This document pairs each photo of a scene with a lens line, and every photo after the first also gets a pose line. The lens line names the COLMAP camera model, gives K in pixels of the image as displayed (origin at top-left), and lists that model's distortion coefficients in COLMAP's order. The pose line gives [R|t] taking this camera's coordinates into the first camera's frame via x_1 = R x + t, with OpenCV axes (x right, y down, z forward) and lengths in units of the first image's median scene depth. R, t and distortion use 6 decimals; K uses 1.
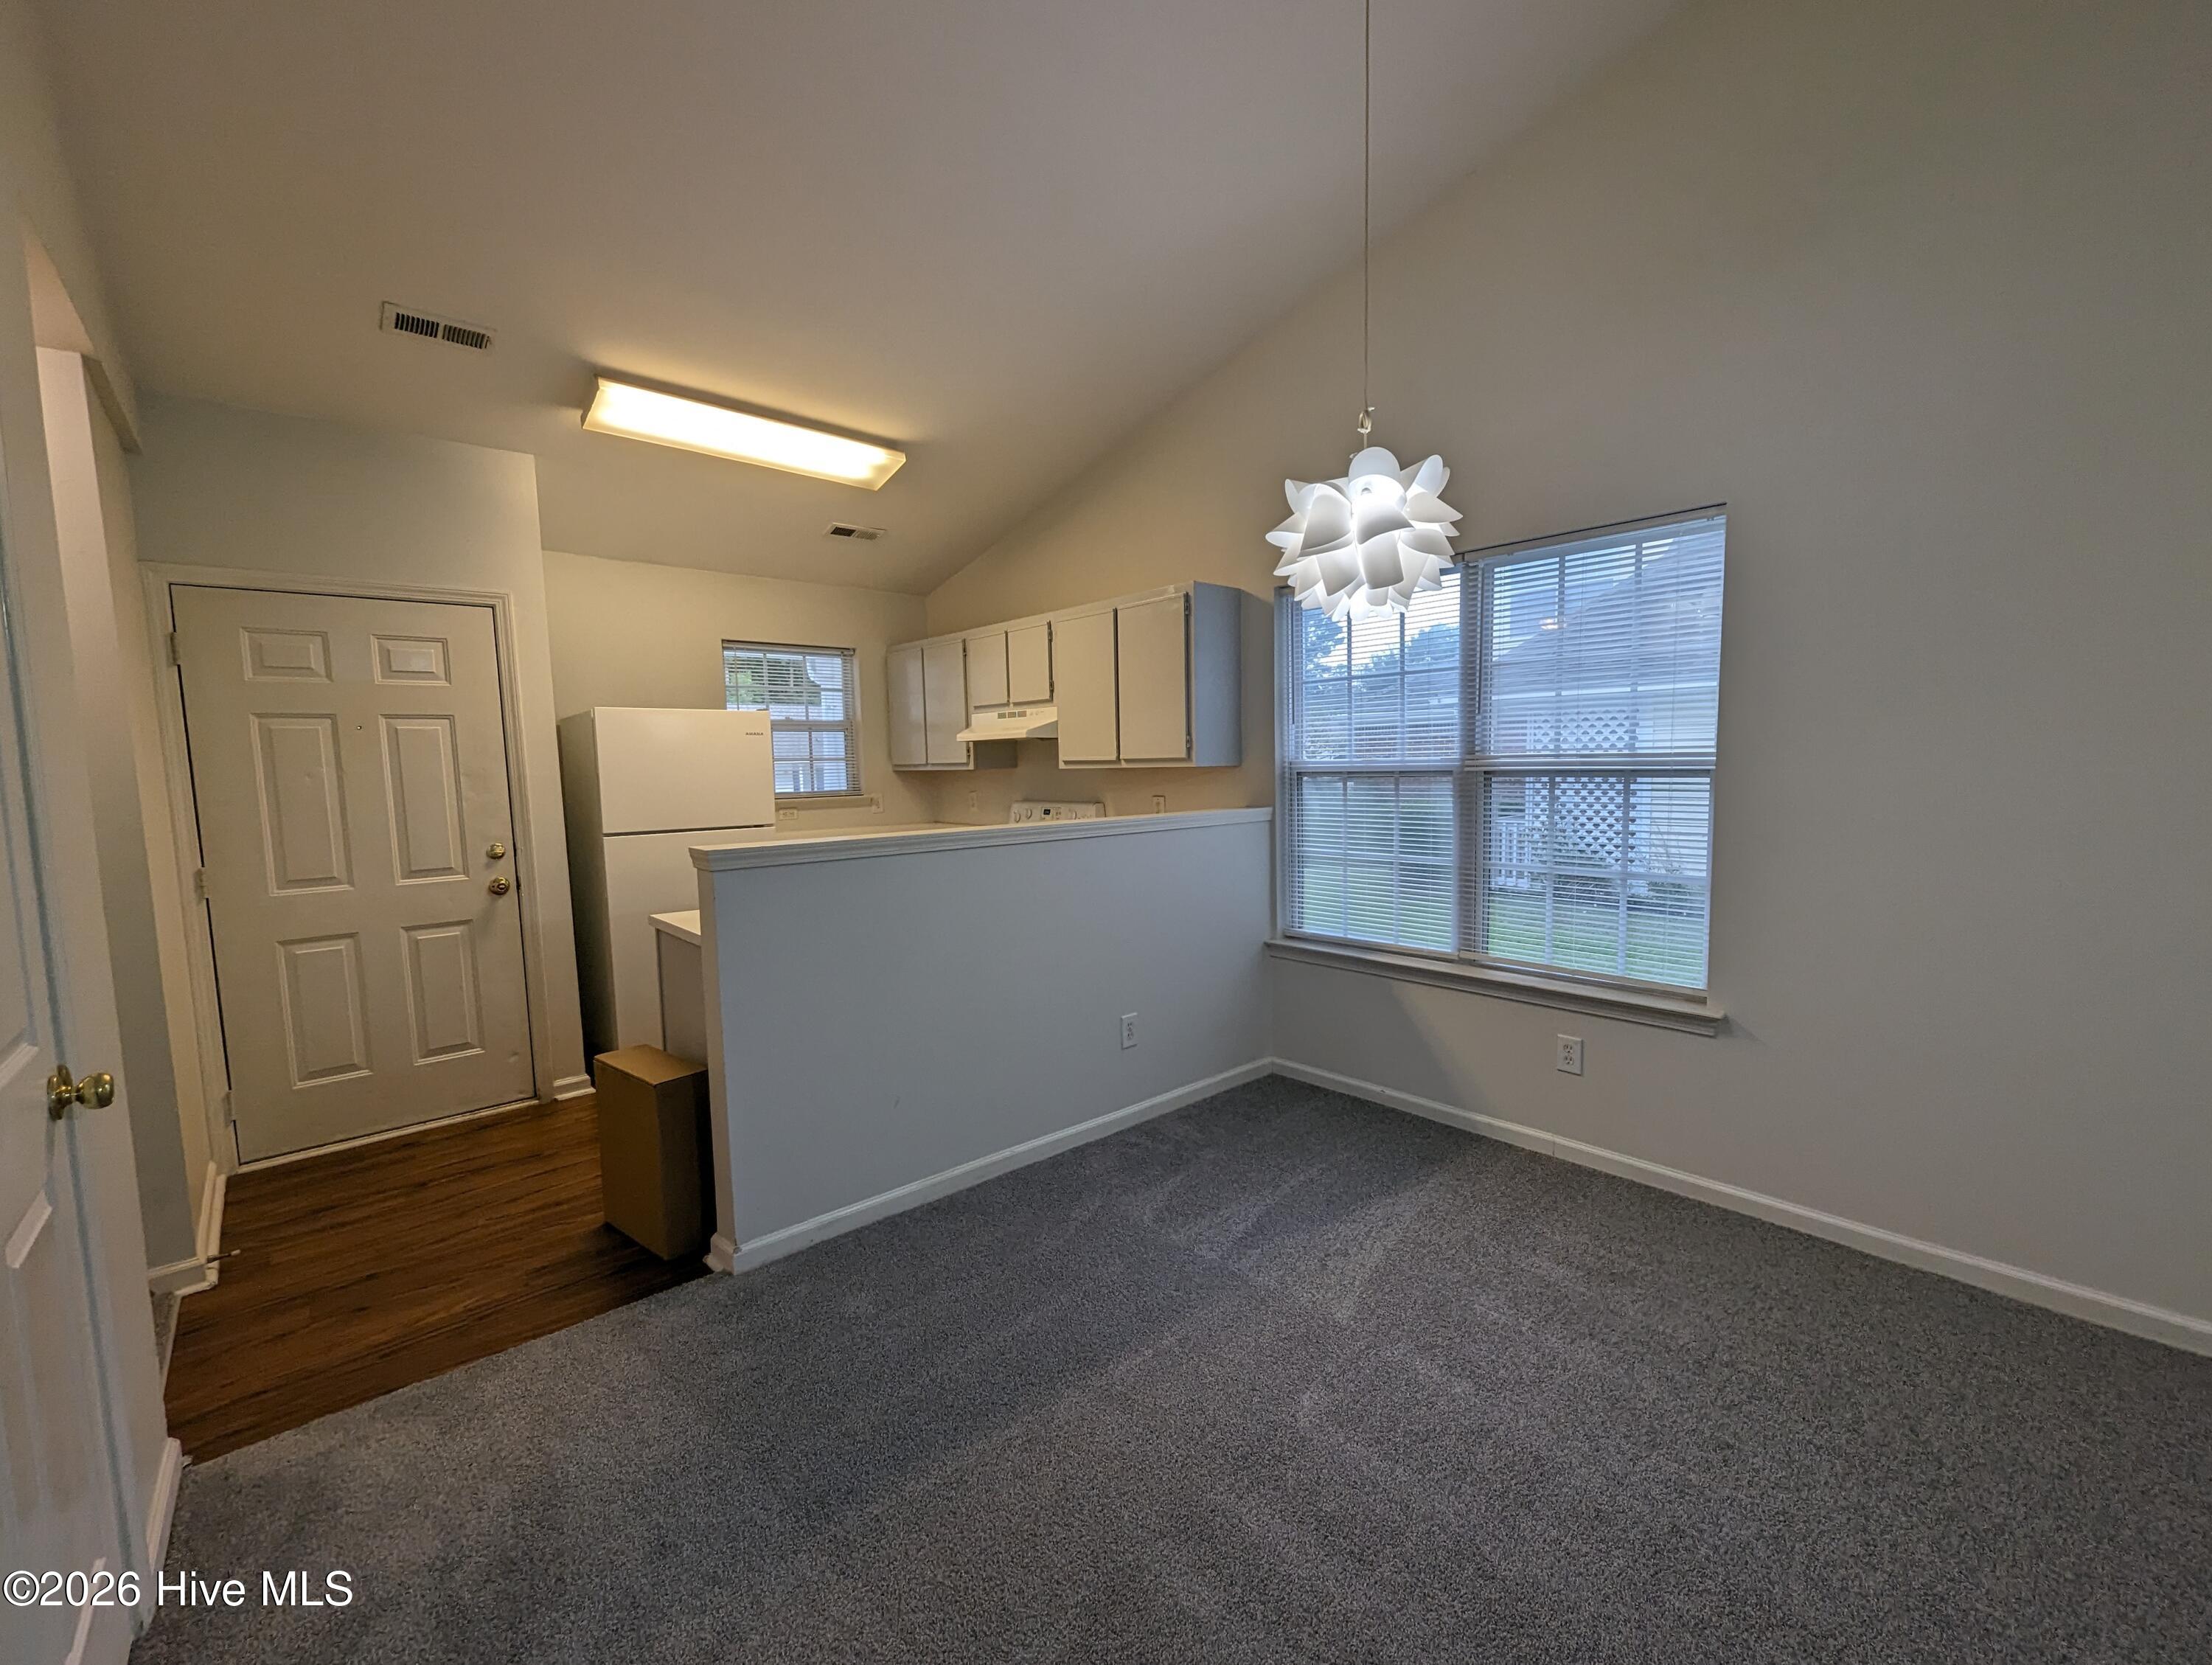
lens RADIAL K [[889.9, 0, 1106.0], [0, 889.9, 832.5], [0, 0, 1]] dist [0.002461, 0.000188]
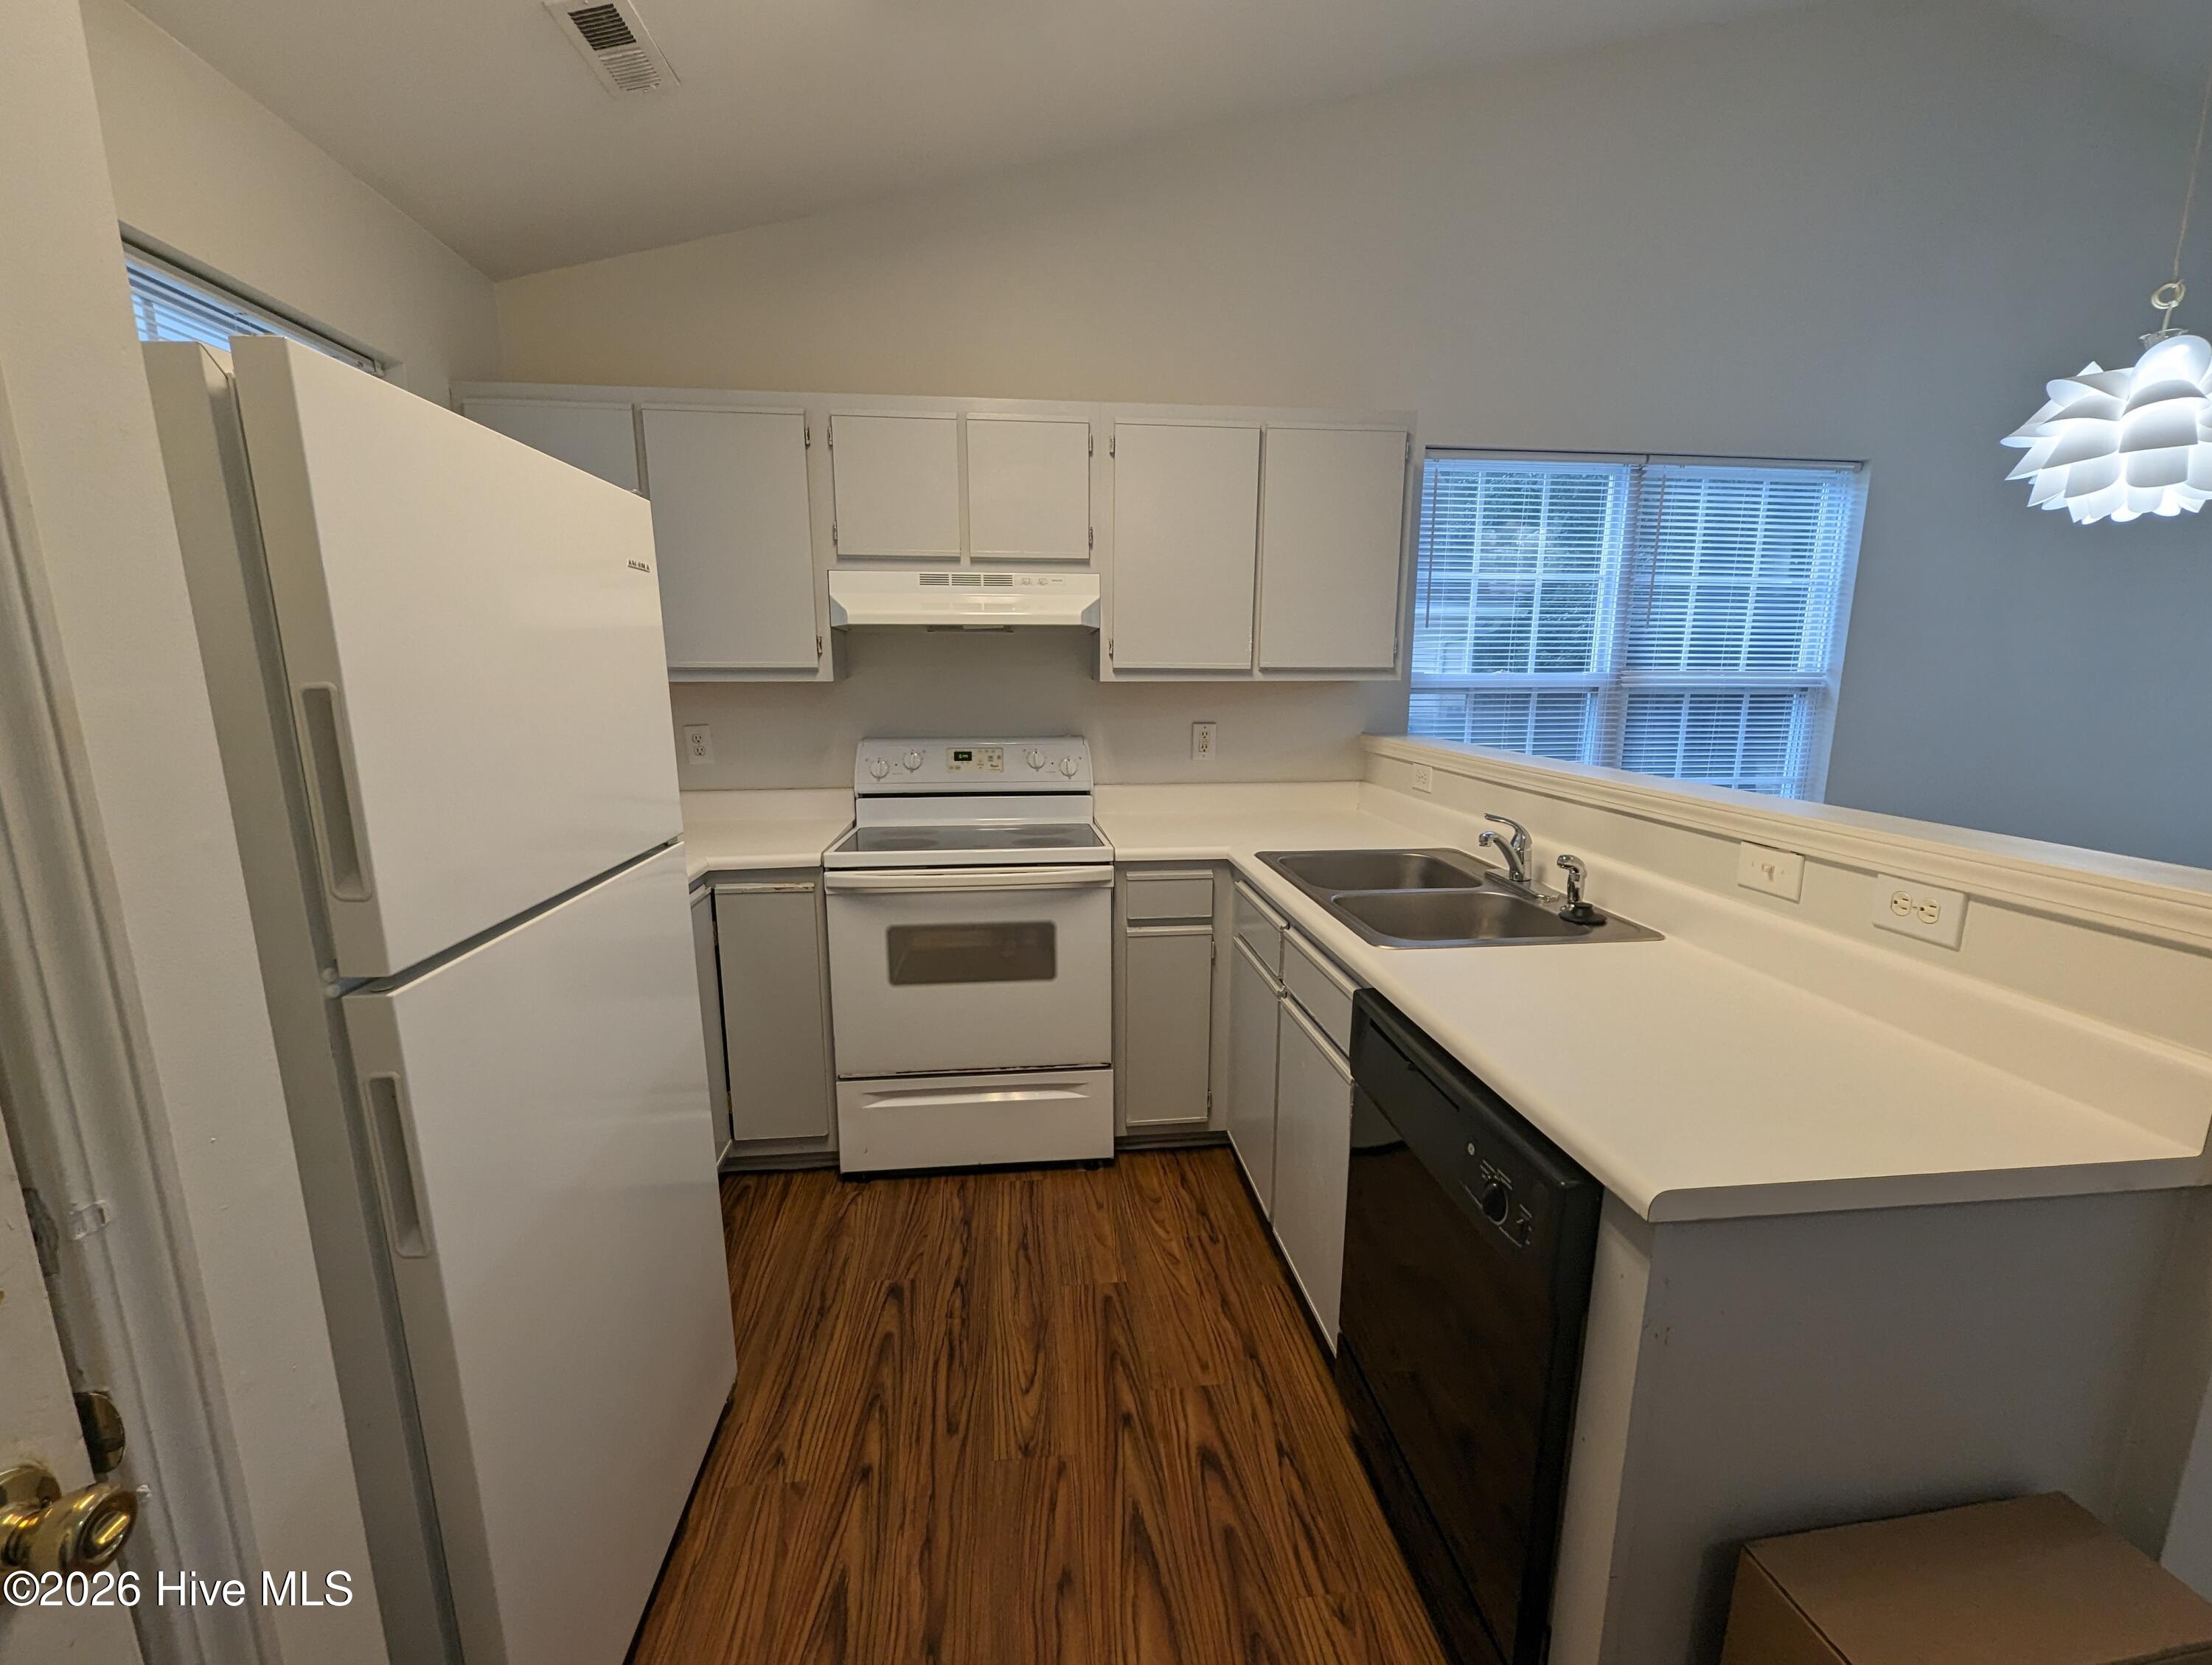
lens RADIAL K [[921.0, 0, 1104.3], [0, 921.0, 841.5], [0, 0, 1]] dist [0.001869, 0.000098]
pose [[0.584199, -0.129711, 0.801178, -0.643612], [0.051212, 0.991070, 0.123112, -0.047500], [-0.809993, -0.030893, 0.585625, 0.726948]]
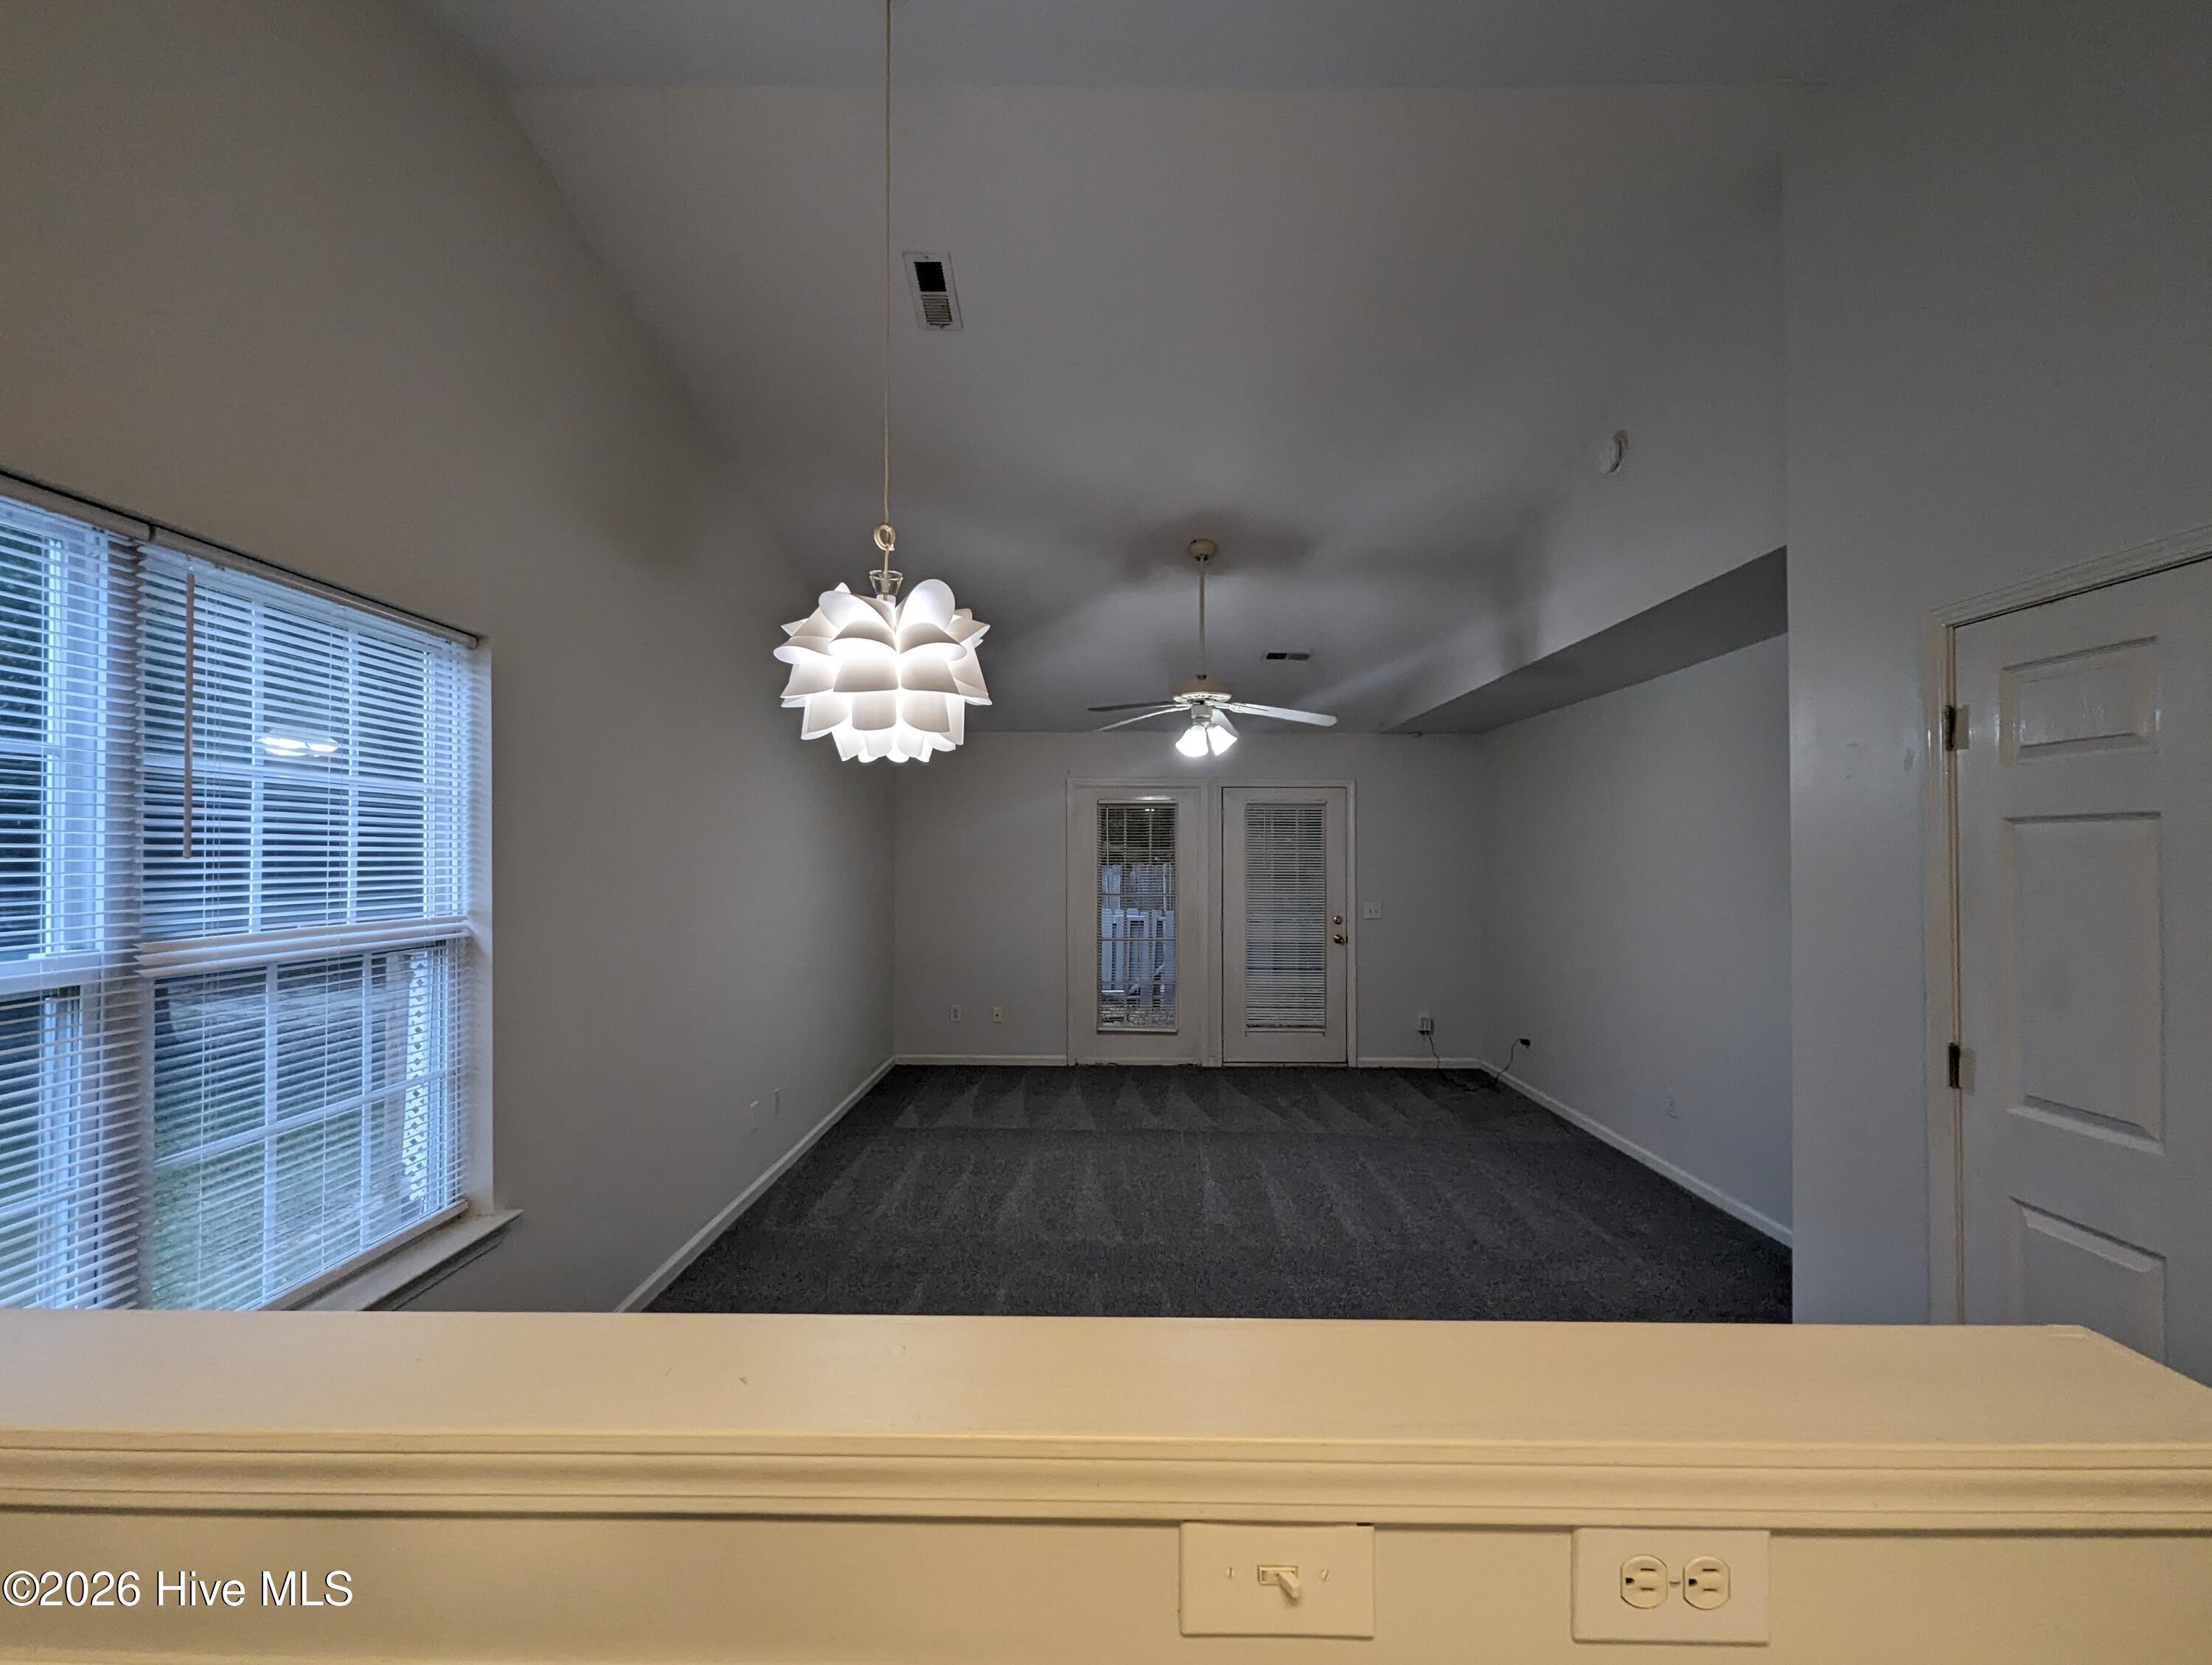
lens RADIAL K [[921.0, 0, 1104.3], [0, 921.0, 841.5], [0, 0, 1]] dist [0.001869, 0.000098]
pose [[-0.734139, 0.031577, 0.678264, -0.253037], [0.073758, 0.996716, 0.033432, -0.102632], [-0.674981, 0.074572, -0.734057, 0.850710]]
